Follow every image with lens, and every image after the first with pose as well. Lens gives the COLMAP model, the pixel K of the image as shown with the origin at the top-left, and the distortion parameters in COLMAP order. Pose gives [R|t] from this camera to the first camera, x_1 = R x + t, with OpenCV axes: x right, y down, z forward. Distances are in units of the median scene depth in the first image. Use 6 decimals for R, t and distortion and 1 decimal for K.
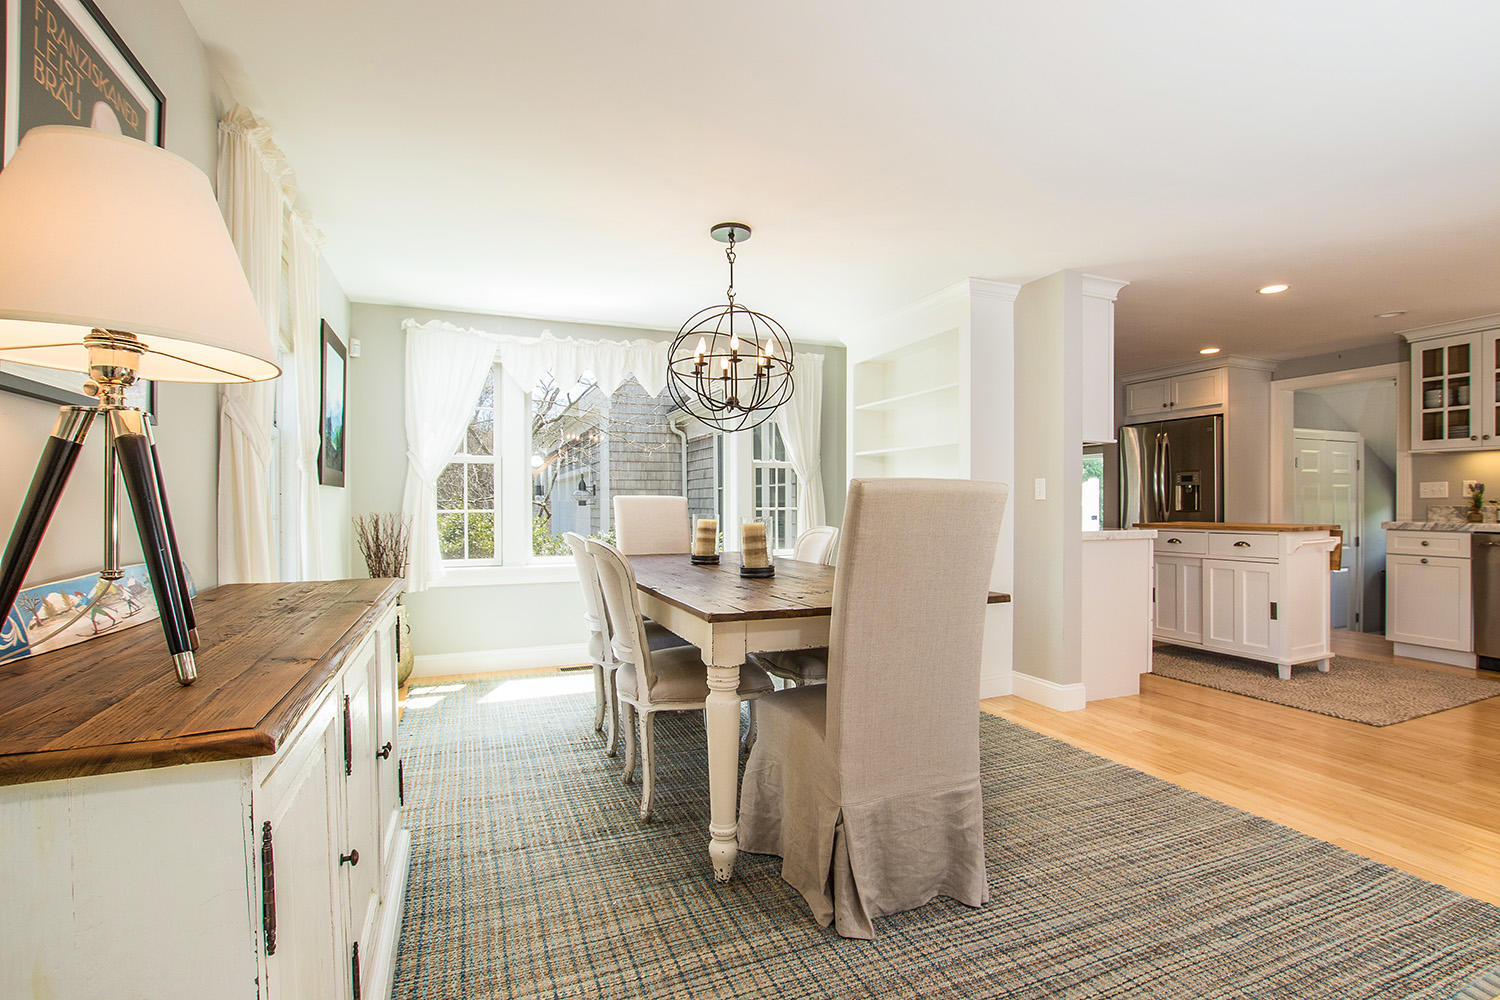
lens RADIAL K [[700.0, 0, 745.1], [0, 700.0, 508.4], [0, 0, 1]] dist [-0.032782, 0.005748]
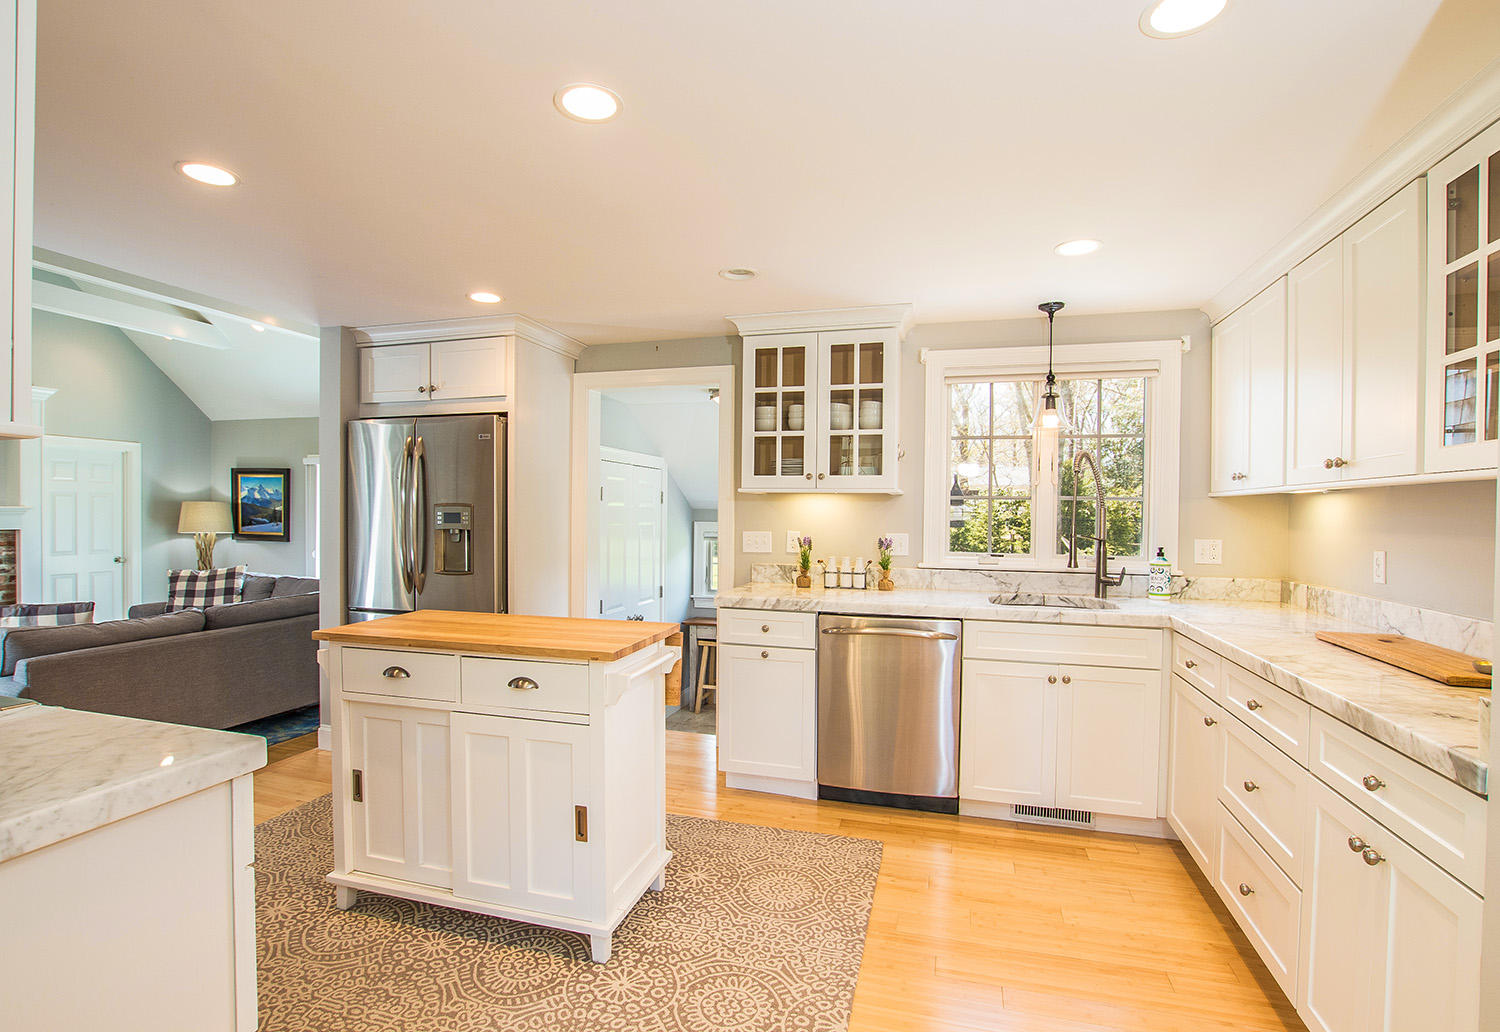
lens RADIAL K [[719.0, 0, 748.5], [0, 719.0, 526.6], [0, 0, 1]] dist [-0.033154, 0.003477]
pose [[0.625701, -0.006278, 0.780038, 0.413844], [-0.004623, 0.999920, 0.011756, -0.056383], [-0.780049, -0.010962, 0.625622, 0.545487]]
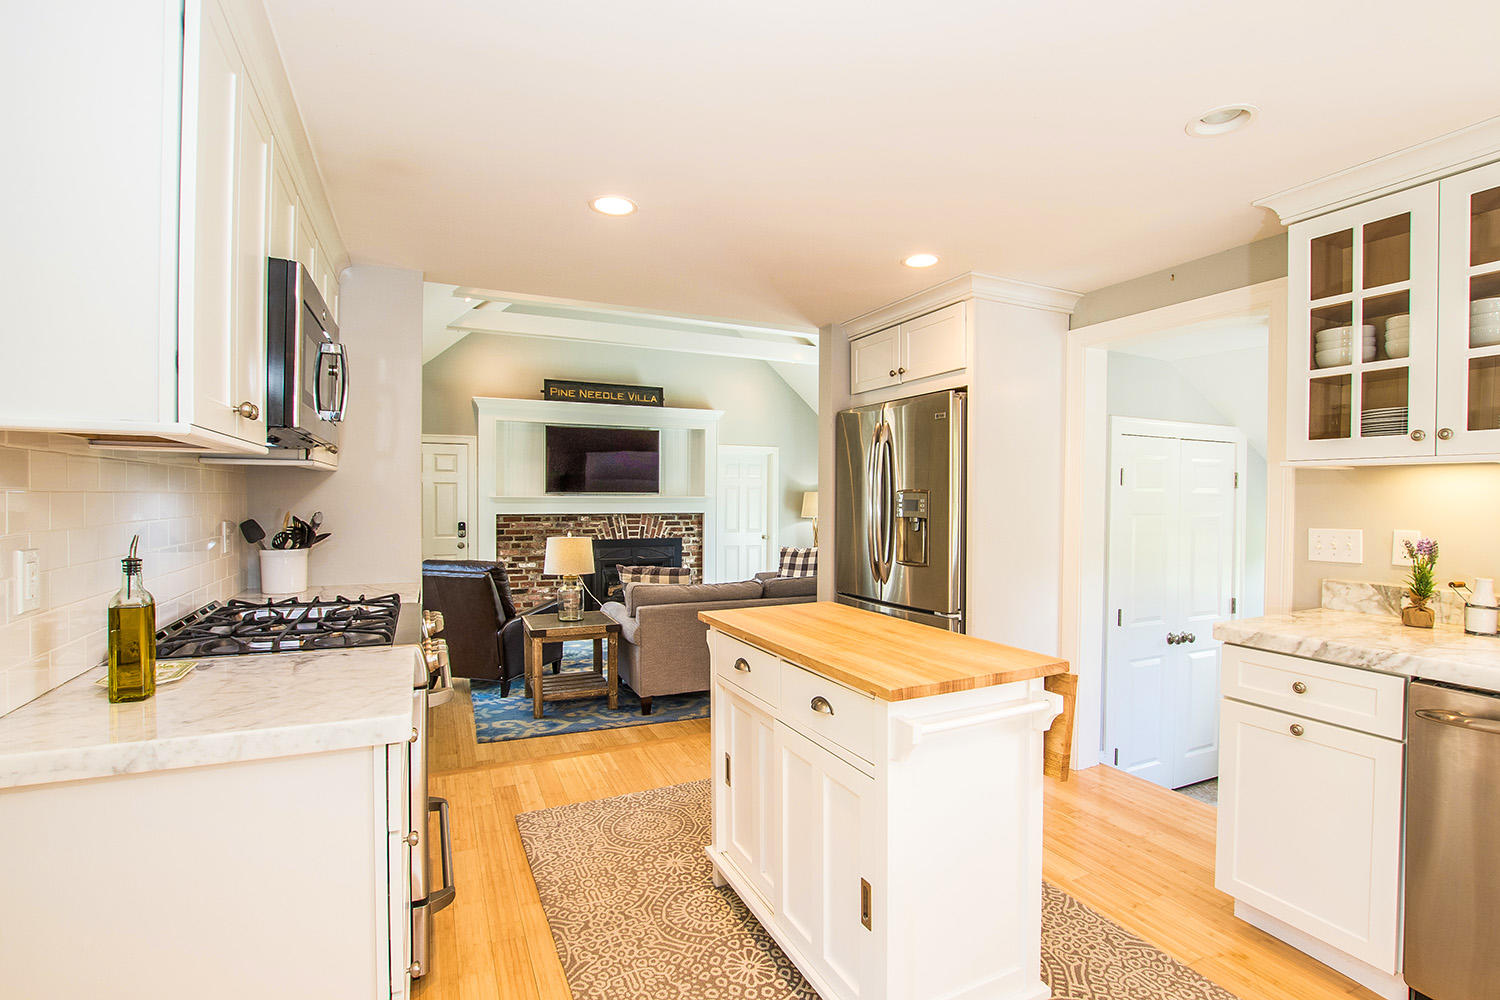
lens RADIAL K [[700.0, 0, 753.5], [0, 700.0, 508.4], [0, 0, 1]] dist [-0.032782, 0.005748]
pose [[0.998840, 0.008396, 0.047405, 0.621098], [-0.008756, 0.999934, 0.007395, -0.055990], [-0.047339, -0.007801, 0.998848, 0.576563]]
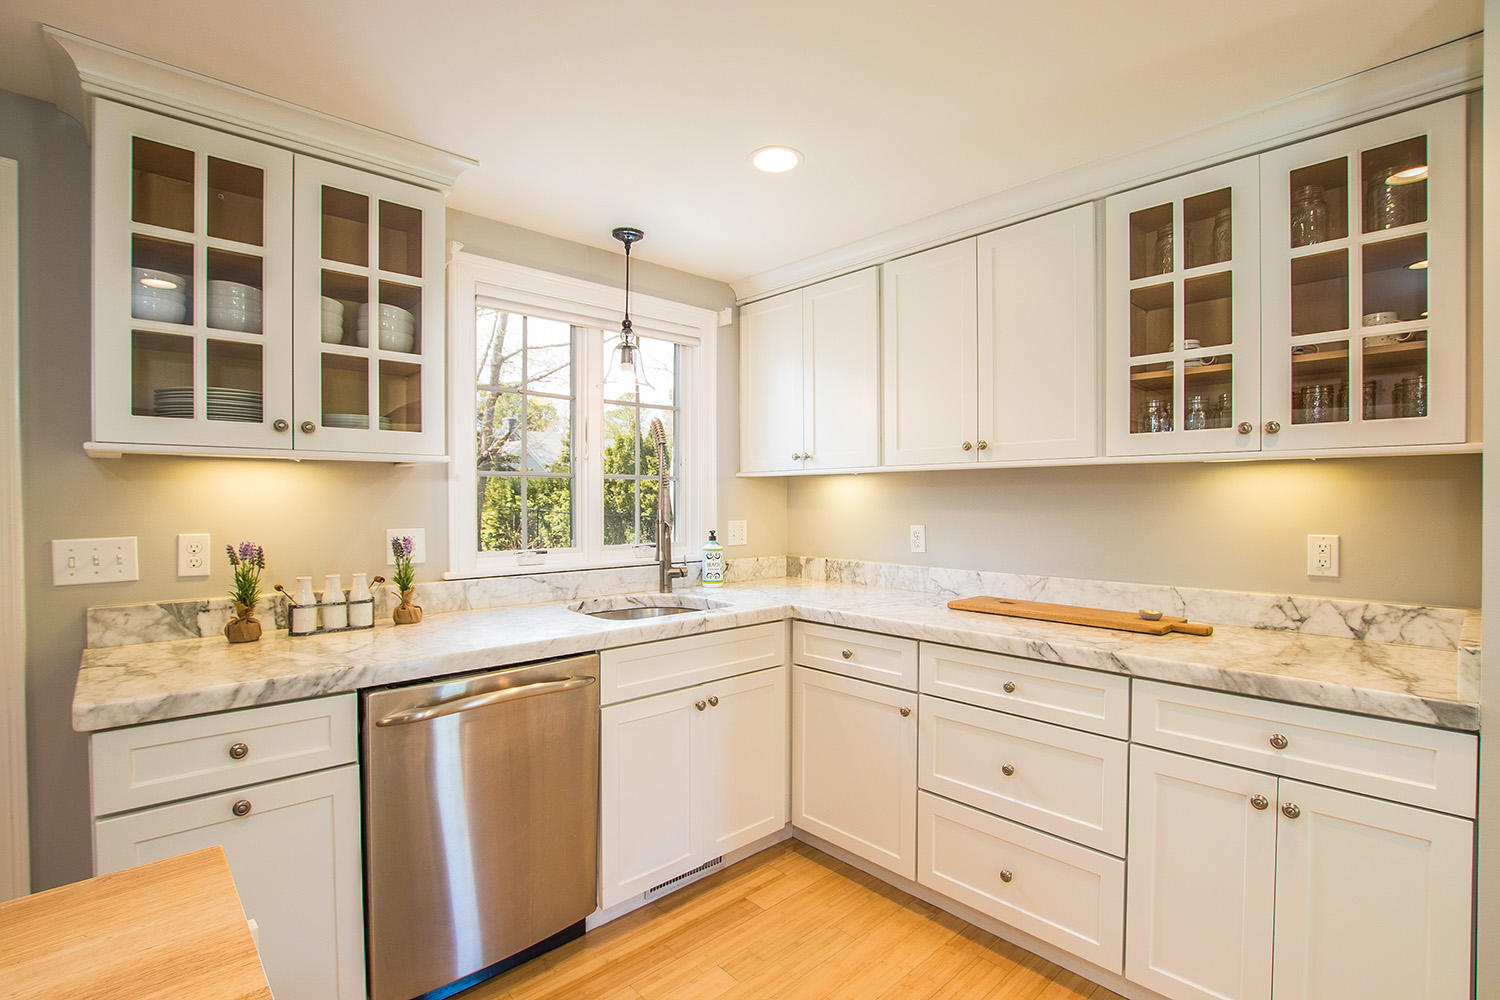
lens RADIAL K [[700.0, 0, 752.3], [0, 700.0, 508.7], [0, 0, 1]] dist [-0.032782, 0.005748]
pose [[-0.348667, -0.008833, 0.937205, 0.602719], [0.010953, 0.999849, 0.013499, -0.058019], [-0.937183, 0.014971, -0.348517, 0.856295]]
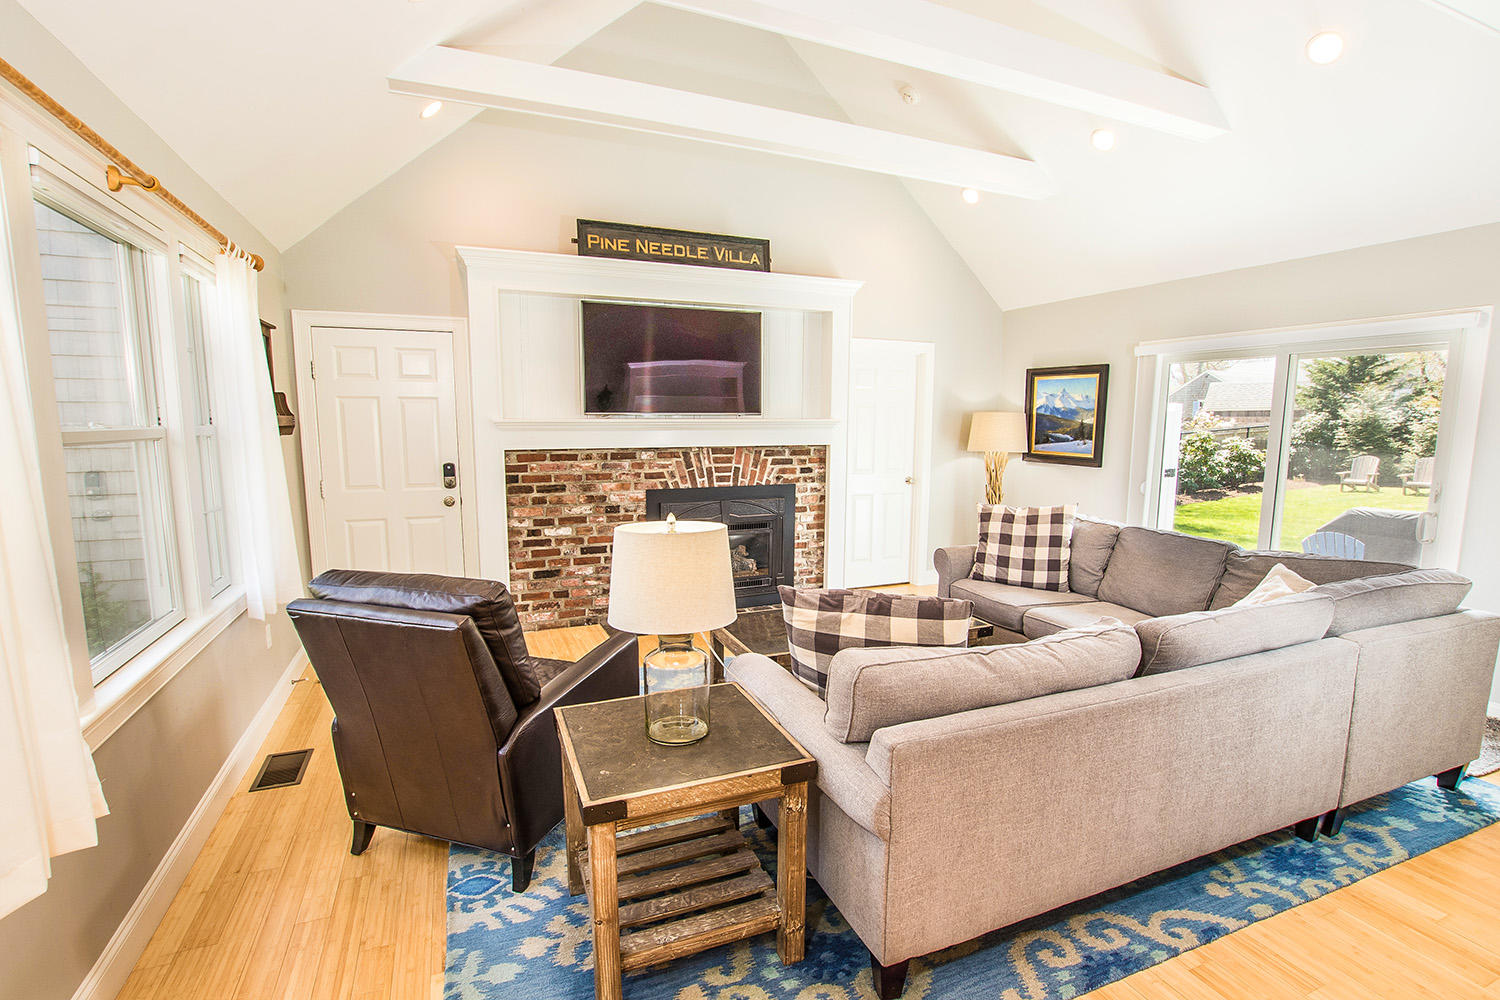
lens RADIAL K [[700.0, 0, 759.2], [0, 700.0, 513.0], [0, 0, 1]] dist [-0.032782, 0.005748]
pose [[0.999776, 0.004858, 0.020614, 0.433547], [-0.007369, 0.992315, 0.123516, -0.060489], [-0.019855, -0.123640, 0.992128, 1.252323]]
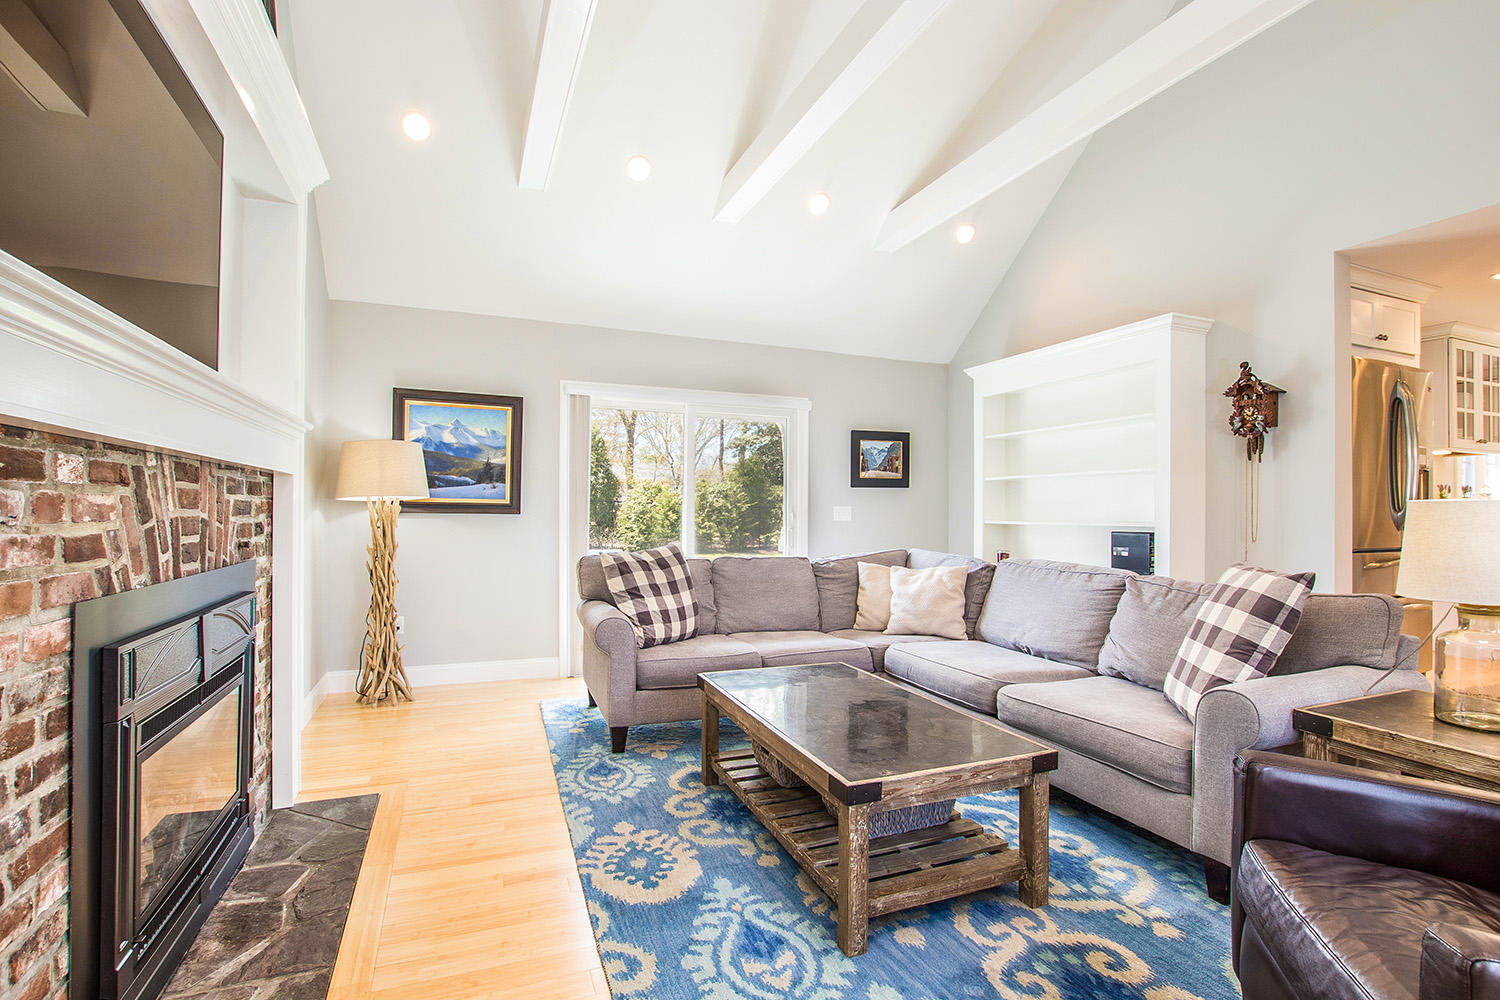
lens RADIAL K [[700.0, 0, 748.7], [0, 700.0, 499.6], [0, 0, 1]] dist [-0.032782, 0.005748]
pose [[-0.005288, 0.020911, 0.999767, 0.008517], [0.004356, 0.999772, -0.020888, 0.005212], [-0.999977, 0.004245, -0.005378, 2.080291]]
